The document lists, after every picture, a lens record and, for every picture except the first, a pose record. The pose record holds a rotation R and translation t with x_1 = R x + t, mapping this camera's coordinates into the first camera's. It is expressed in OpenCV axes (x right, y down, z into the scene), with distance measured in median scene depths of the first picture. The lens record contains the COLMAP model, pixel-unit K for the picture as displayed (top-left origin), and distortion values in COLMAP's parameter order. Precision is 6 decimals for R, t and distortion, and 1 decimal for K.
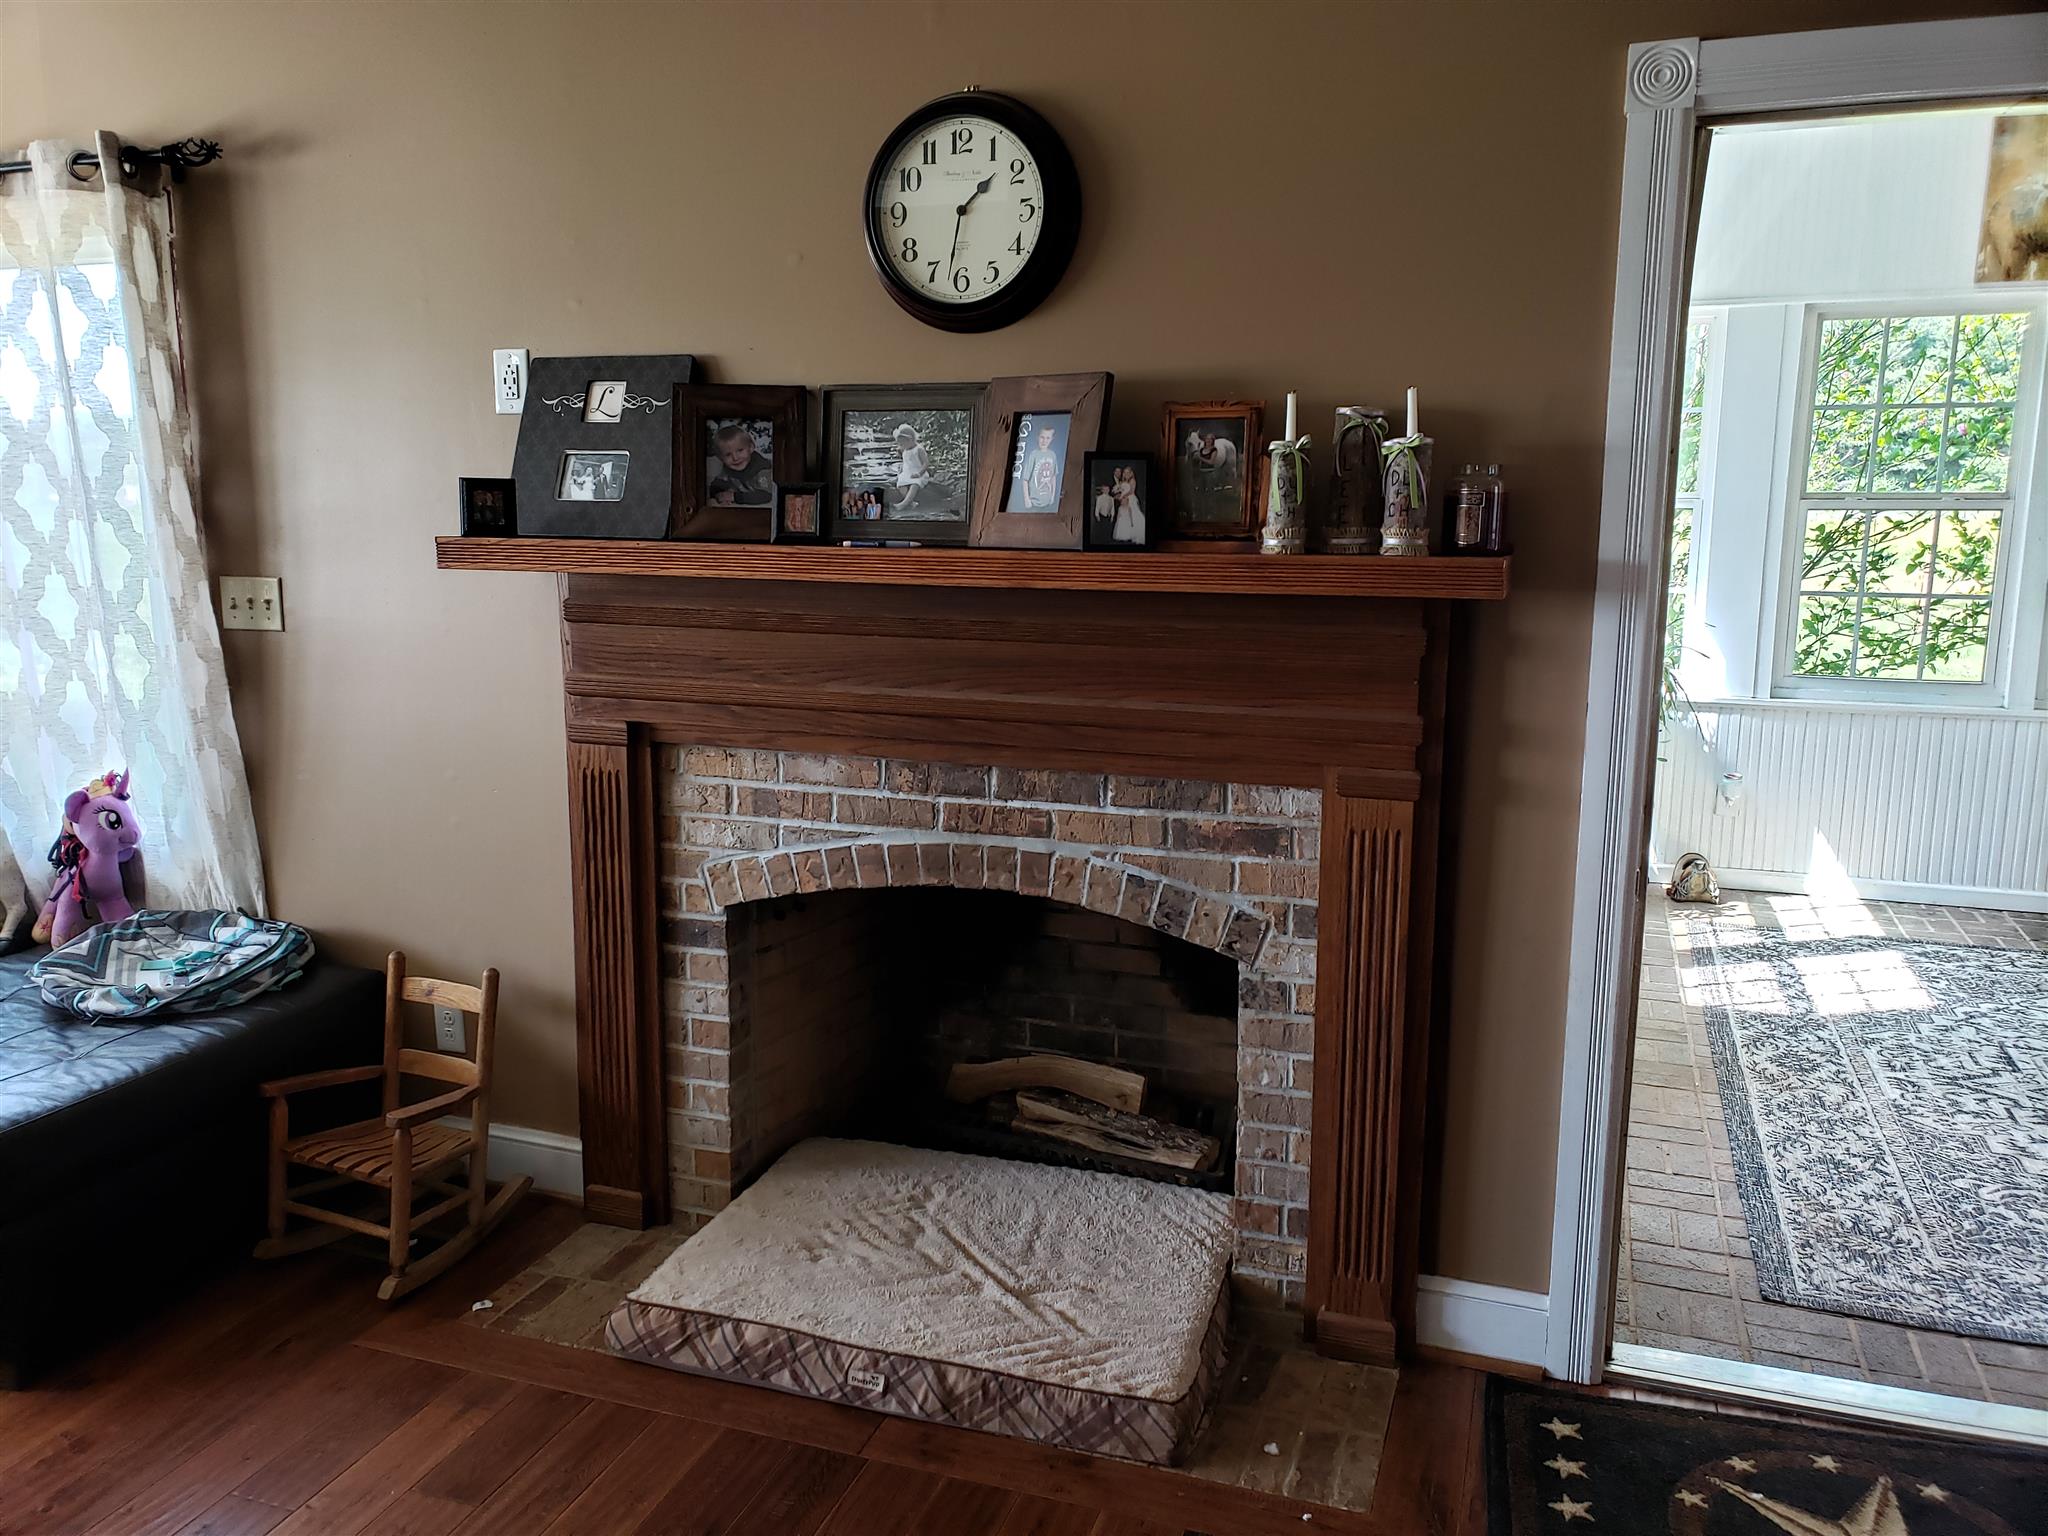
lens RADIAL K [[1627.6, 0, 978.6], [0, 1627.6, 775.1], [0, 0, 1]] dist [0.040342, -0.014320]
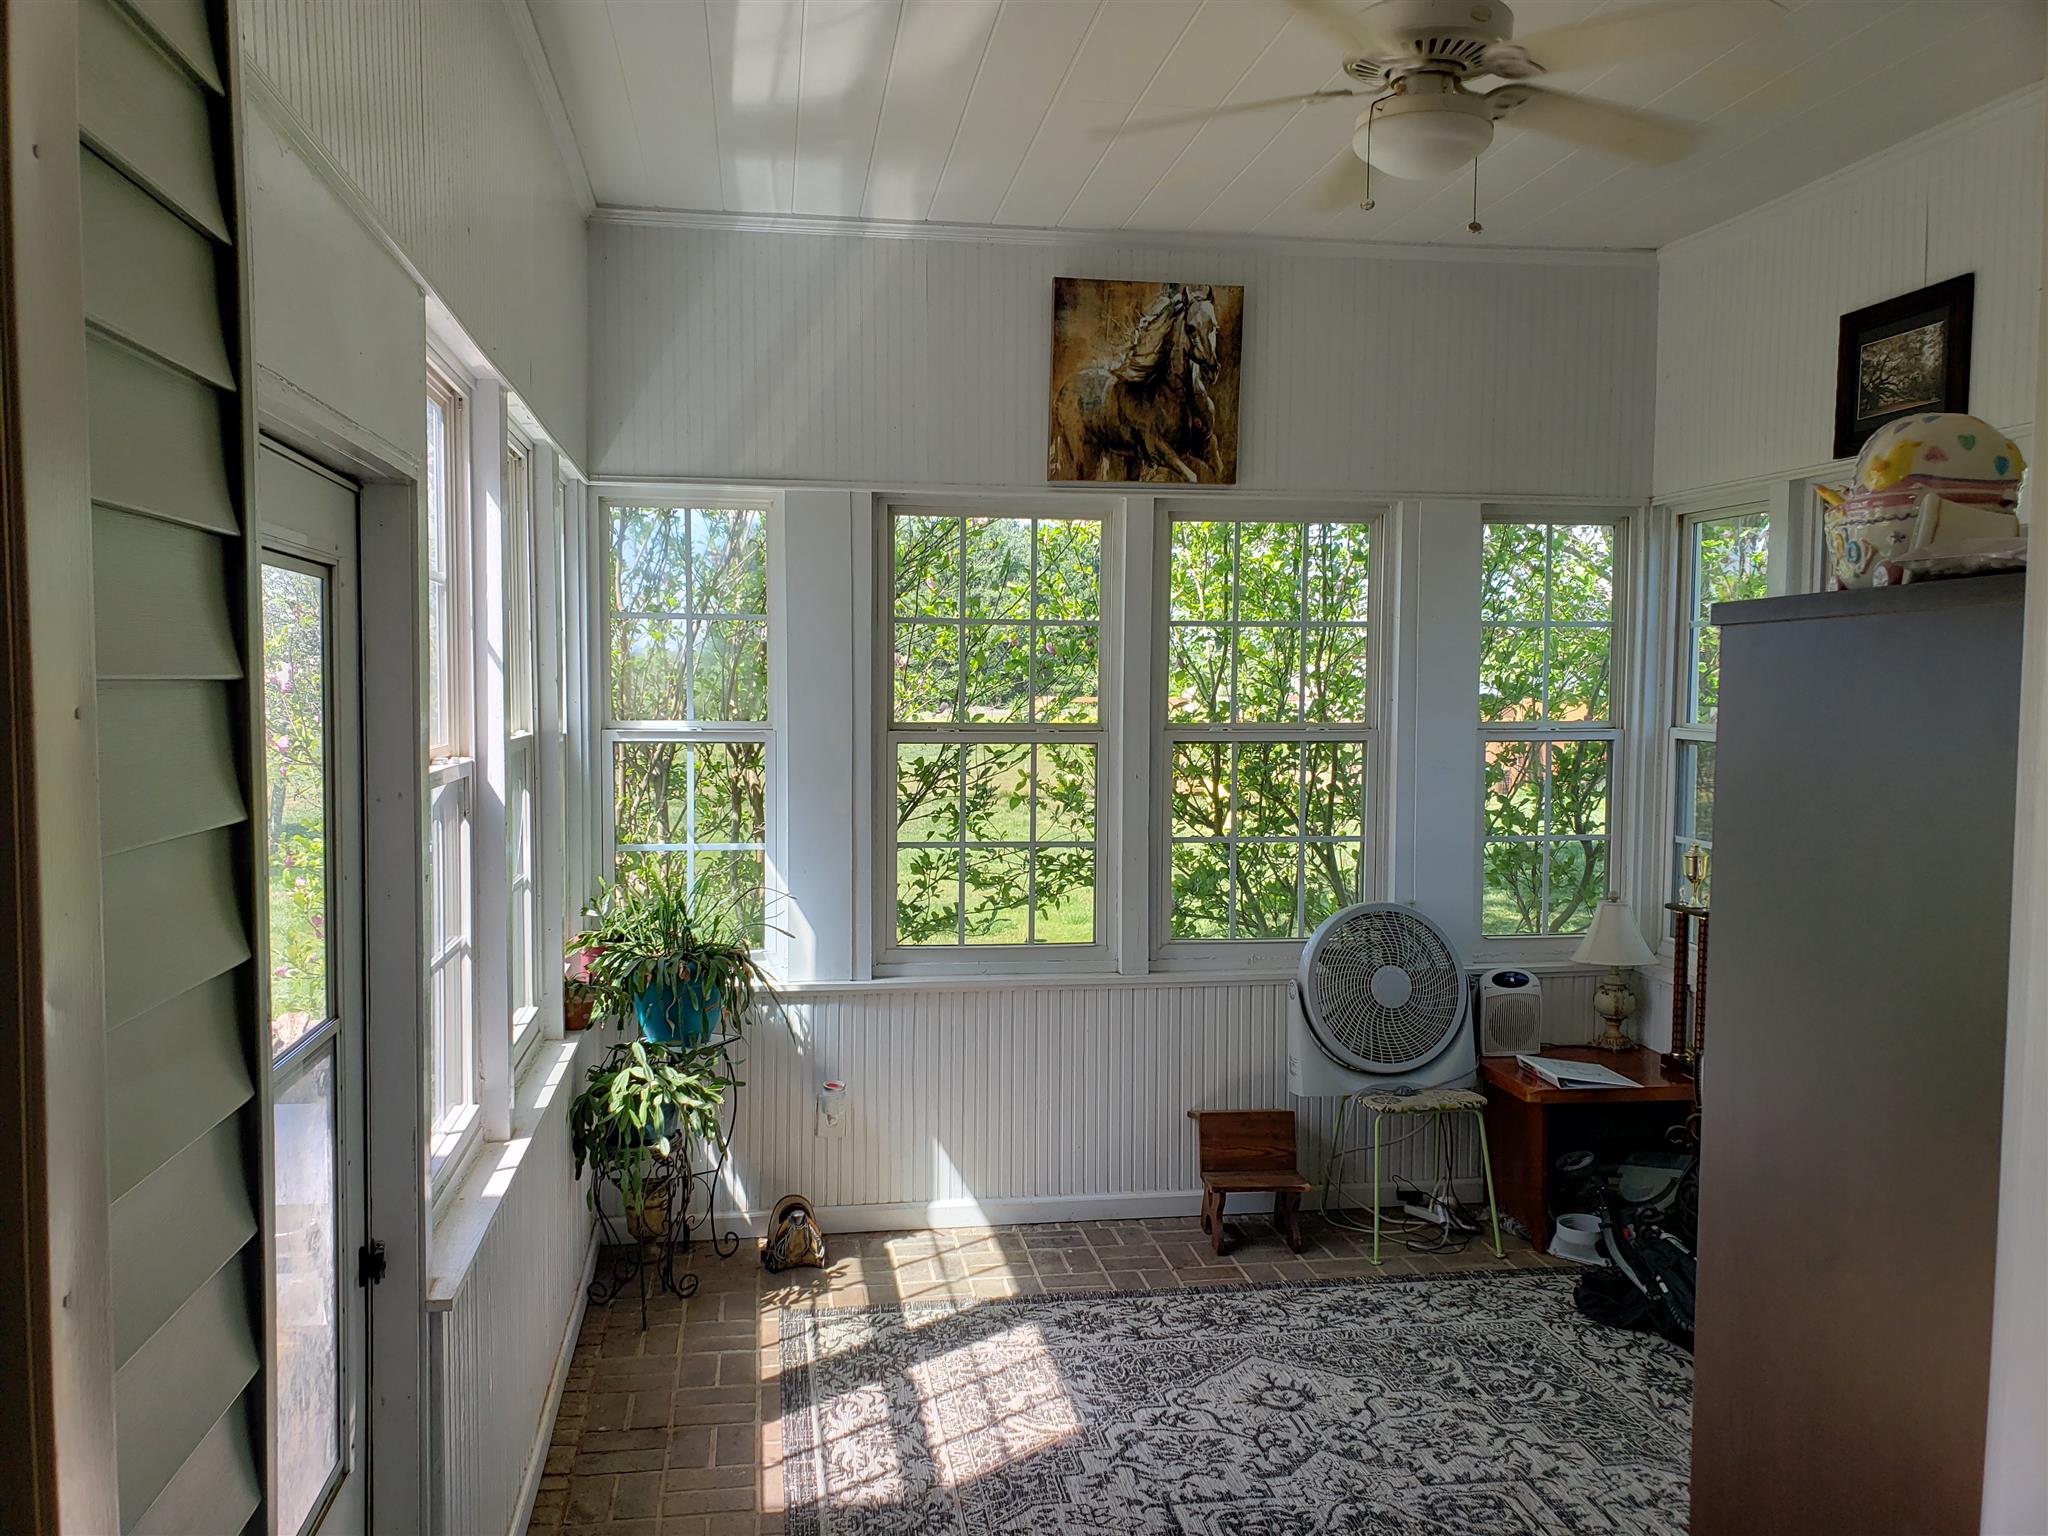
lens RADIAL K [[1627.6, 0, 978.6], [0, 1627.6, 775.1], [0, 0, 1]] dist [0.040342, -0.014320]
pose [[0.884378, -0.016612, 0.466477, 0.169970], [0.074419, 0.991601, -0.105777, -0.059904], [-0.460802, 0.128261, 0.878186, 0.286706]]
